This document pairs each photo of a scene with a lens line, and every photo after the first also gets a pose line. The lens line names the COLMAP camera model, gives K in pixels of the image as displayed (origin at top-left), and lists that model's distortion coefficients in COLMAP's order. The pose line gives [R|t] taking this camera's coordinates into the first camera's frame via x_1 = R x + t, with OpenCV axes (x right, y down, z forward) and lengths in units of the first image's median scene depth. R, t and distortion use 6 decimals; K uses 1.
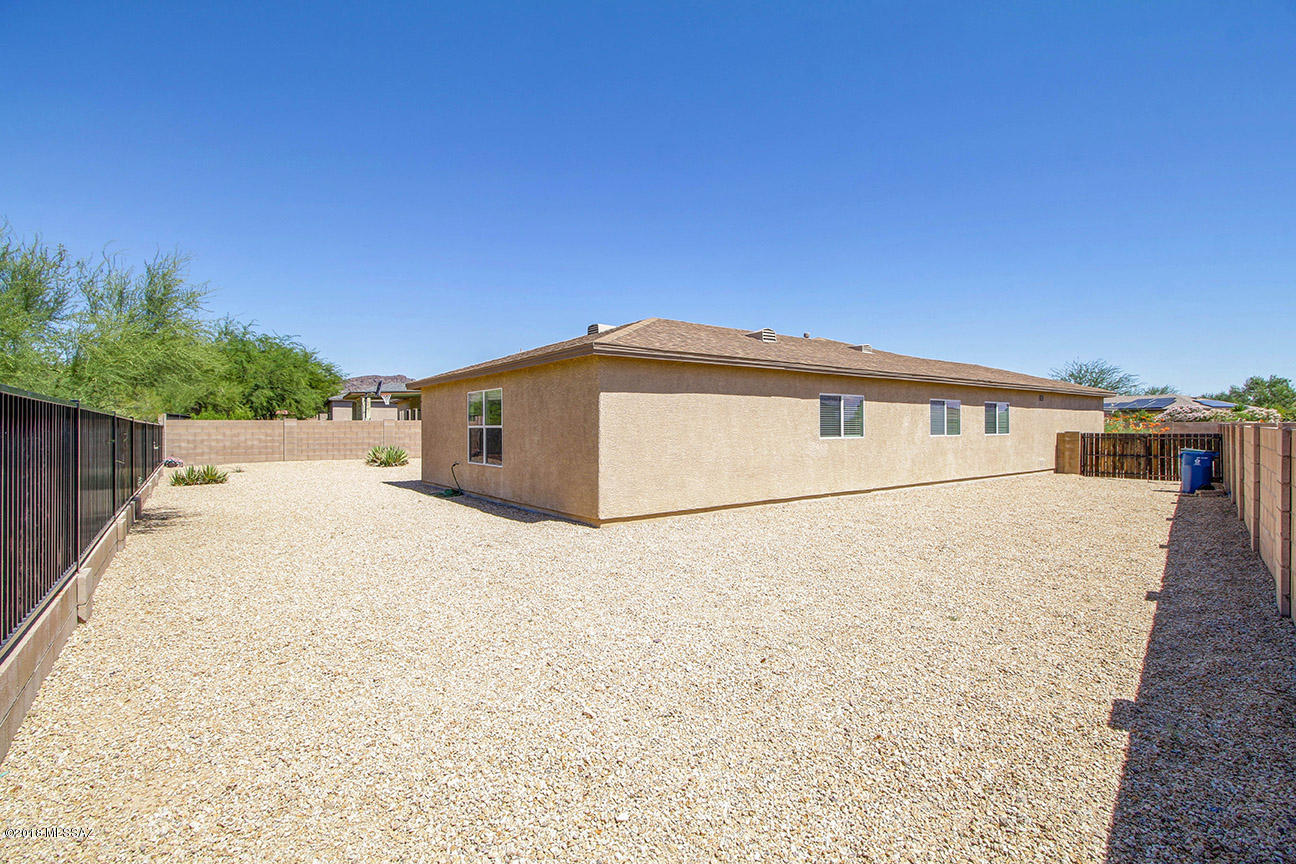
lens RADIAL K [[605.8, 0, 648.0], [0, 605.8, 432.0], [0, 0, 1]] dist [0.001916, -0.000577]
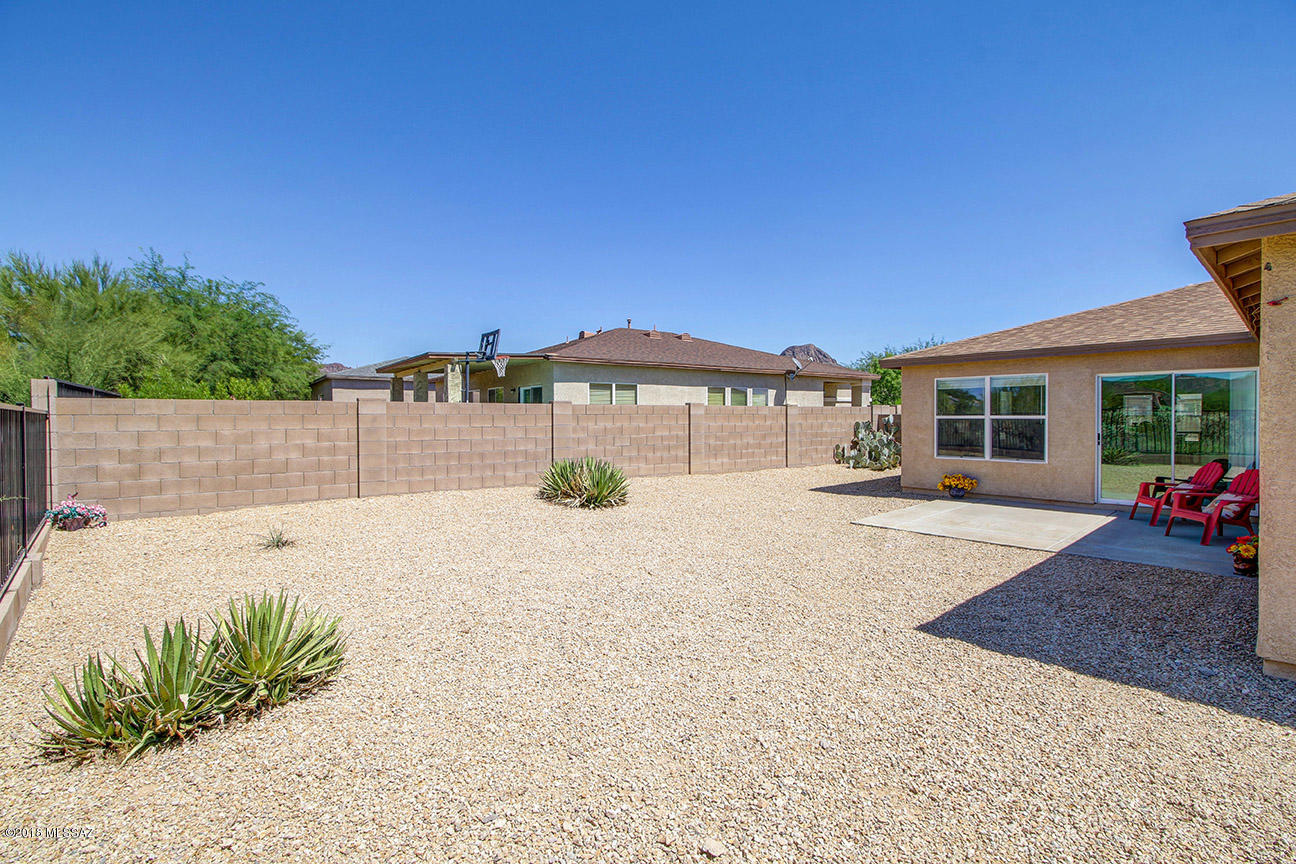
lens RADIAL K [[605.8, 0, 648.0], [0, 605.8, 432.0], [0, 0, 1]] dist [0.001916, -0.000577]
pose [[0.995703, -0.001778, 0.092592, -0.452007], [0.000497, 0.999904, 0.013853, -0.004033], [-0.092608, -0.013748, 0.995608, 0.575575]]
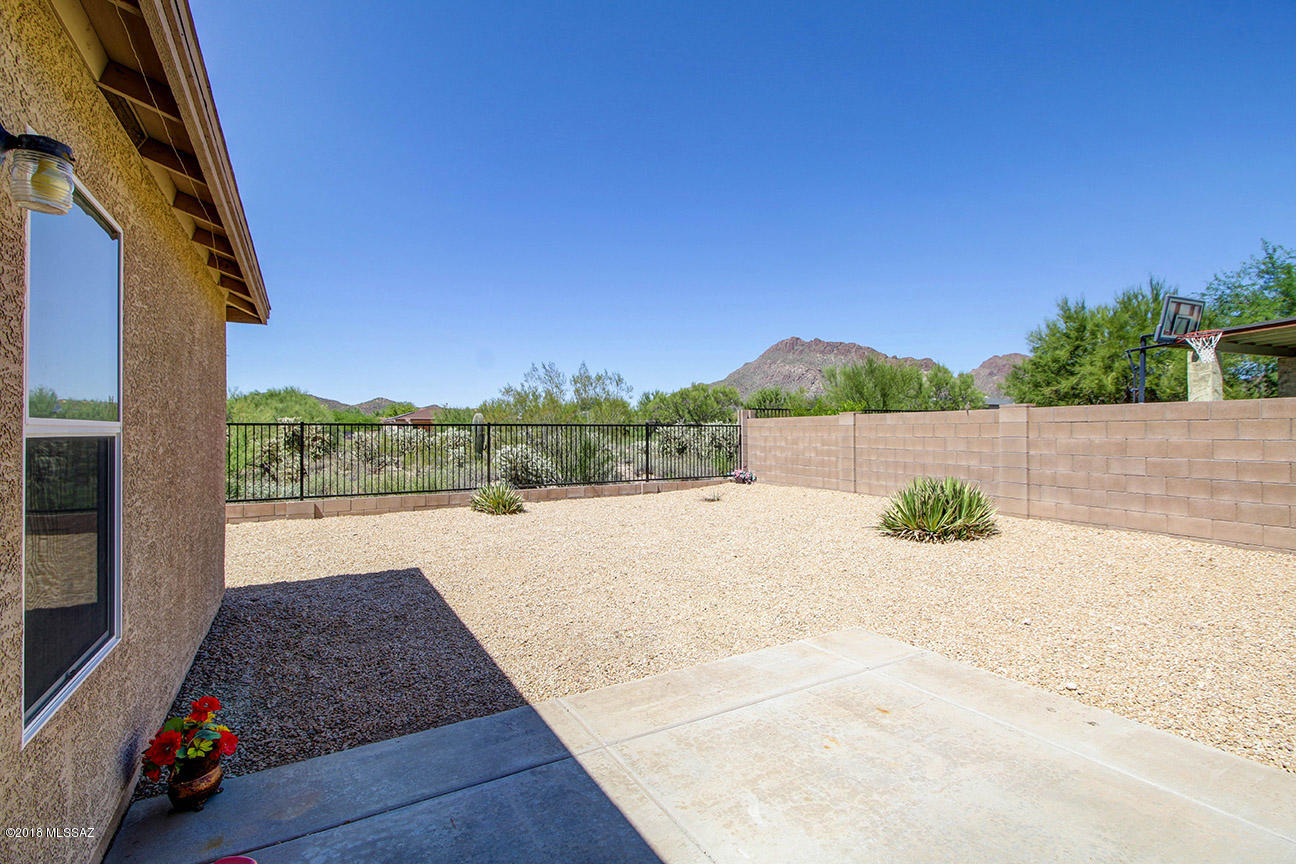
lens RADIAL K [[605.8, 0, 648.0], [0, 605.8, 432.0], [0, 0, 1]] dist [0.001916, -0.000577]
pose [[-0.138379, 0.005491, -0.990364, -0.045008], [-0.005175, 0.999967, 0.006267, -0.007312], [0.990366, 0.005993, -0.138346, 0.936278]]
